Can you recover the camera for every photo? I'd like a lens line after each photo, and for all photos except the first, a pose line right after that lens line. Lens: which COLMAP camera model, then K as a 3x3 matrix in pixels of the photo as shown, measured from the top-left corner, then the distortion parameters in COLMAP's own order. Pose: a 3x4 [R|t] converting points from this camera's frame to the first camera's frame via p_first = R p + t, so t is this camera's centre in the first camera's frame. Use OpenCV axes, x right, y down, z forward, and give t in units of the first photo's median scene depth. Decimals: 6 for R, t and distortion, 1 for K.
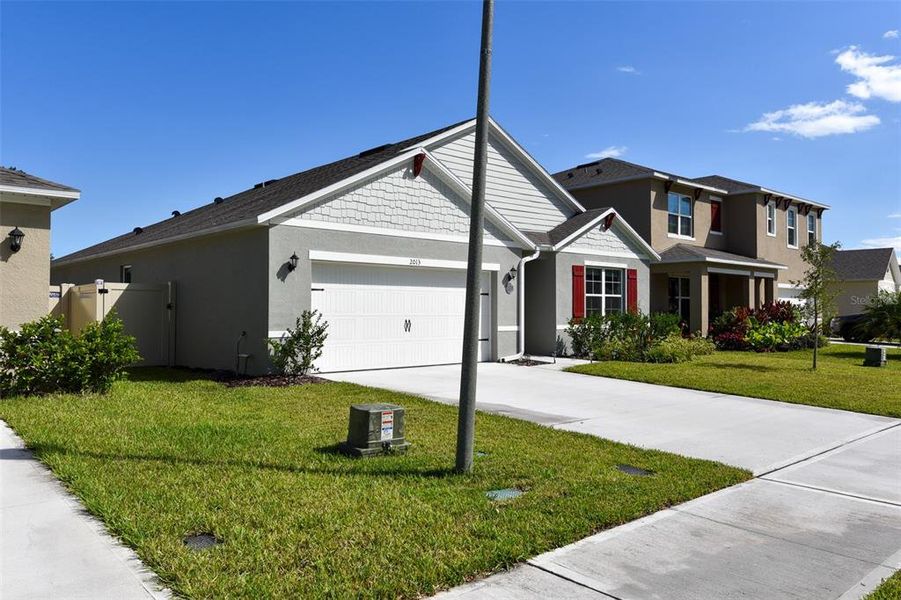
lens RADIAL K [[663.3, 0, 450.6], [0, 663.3, 298.6], [0, 0, 1]] dist [0.032690, -0.026705]
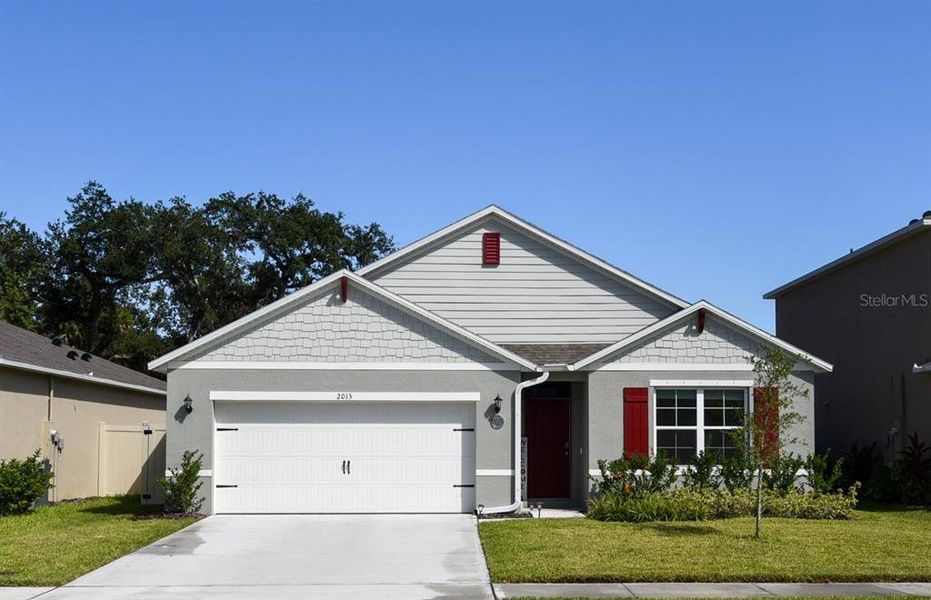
lens RADIAL K [[1132.0, 0, 511.7], [0, 1132.0, 393.7], [0, 0, 1]] dist [0.020280, 0.023275]
pose [[0.781253, -0.030248, -0.623482, 0.957044], [0.012752, 0.999390, -0.032507, -0.005233], [0.624085, 0.017445, 0.781162, -0.051916]]
